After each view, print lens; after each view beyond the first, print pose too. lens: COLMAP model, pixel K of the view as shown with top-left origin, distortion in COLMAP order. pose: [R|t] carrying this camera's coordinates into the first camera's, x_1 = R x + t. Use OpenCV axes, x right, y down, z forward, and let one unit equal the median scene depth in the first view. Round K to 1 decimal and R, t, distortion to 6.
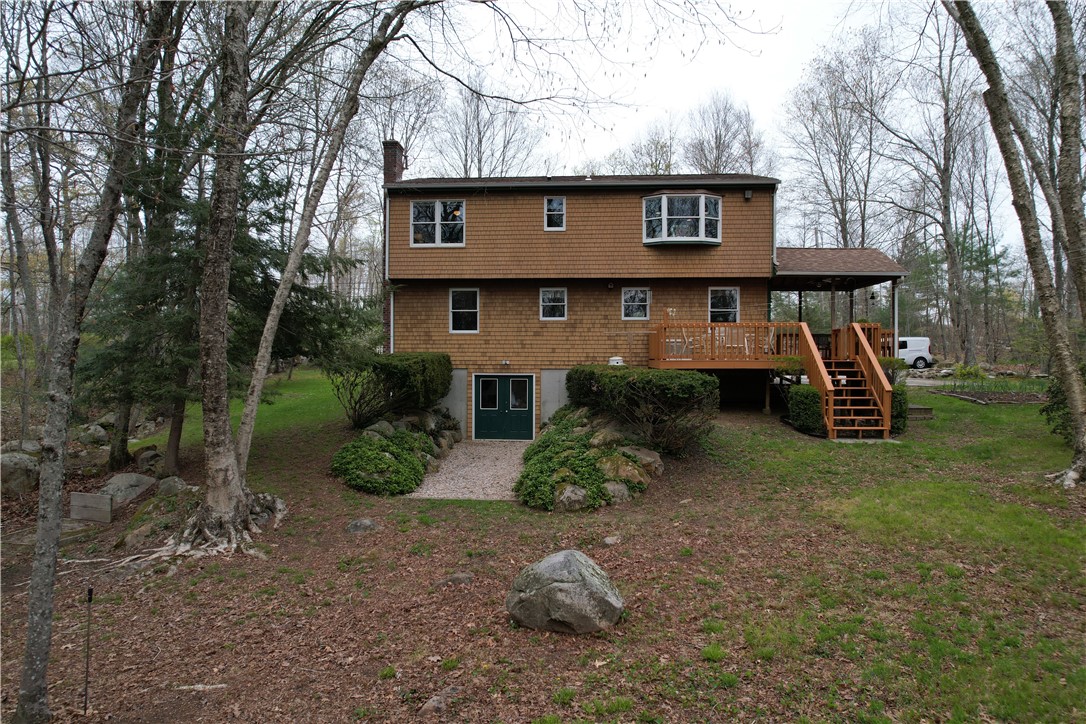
lens RADIAL K [[687.4, 0, 546.4], [0, 687.4, 363.9], [0, 0, 1]] dist [-0.009693, -0.000119]
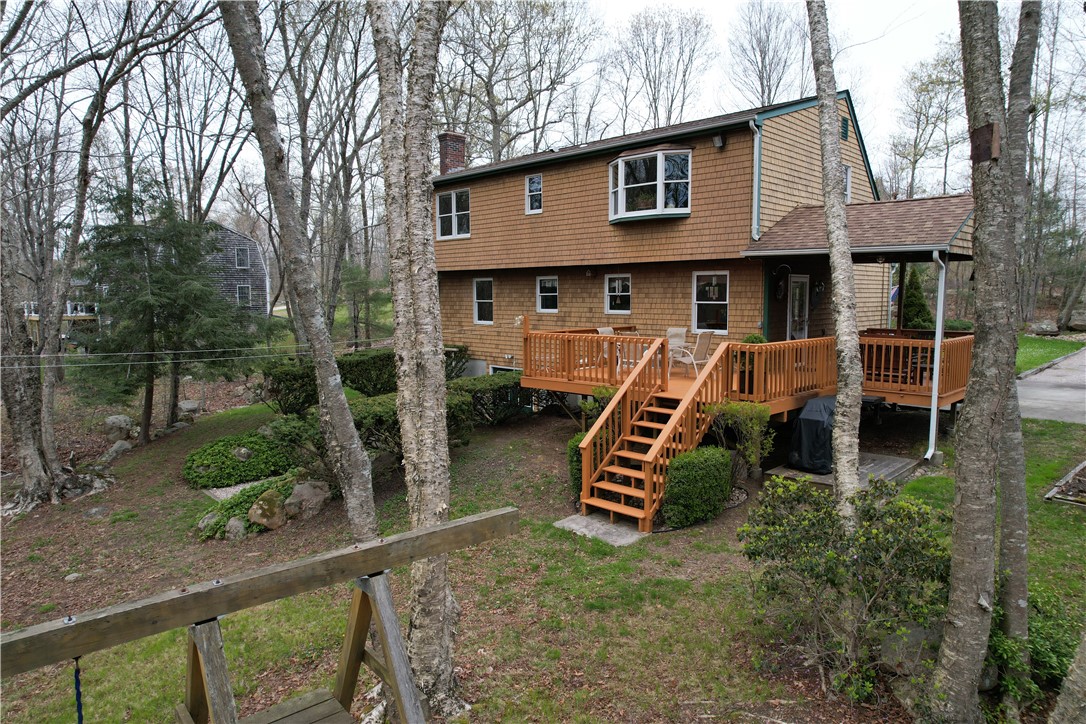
lens RADIAL K [[687.4, 0, 544.8], [0, 687.4, 359.8], [0, 0, 1]] dist [-0.009693, -0.000119]
pose [[0.754515, 0.056035, -0.653887, 0.618881], [0.001411, 0.996207, 0.086999, -0.082605], [0.656282, -0.066565, 0.751574, 0.326477]]
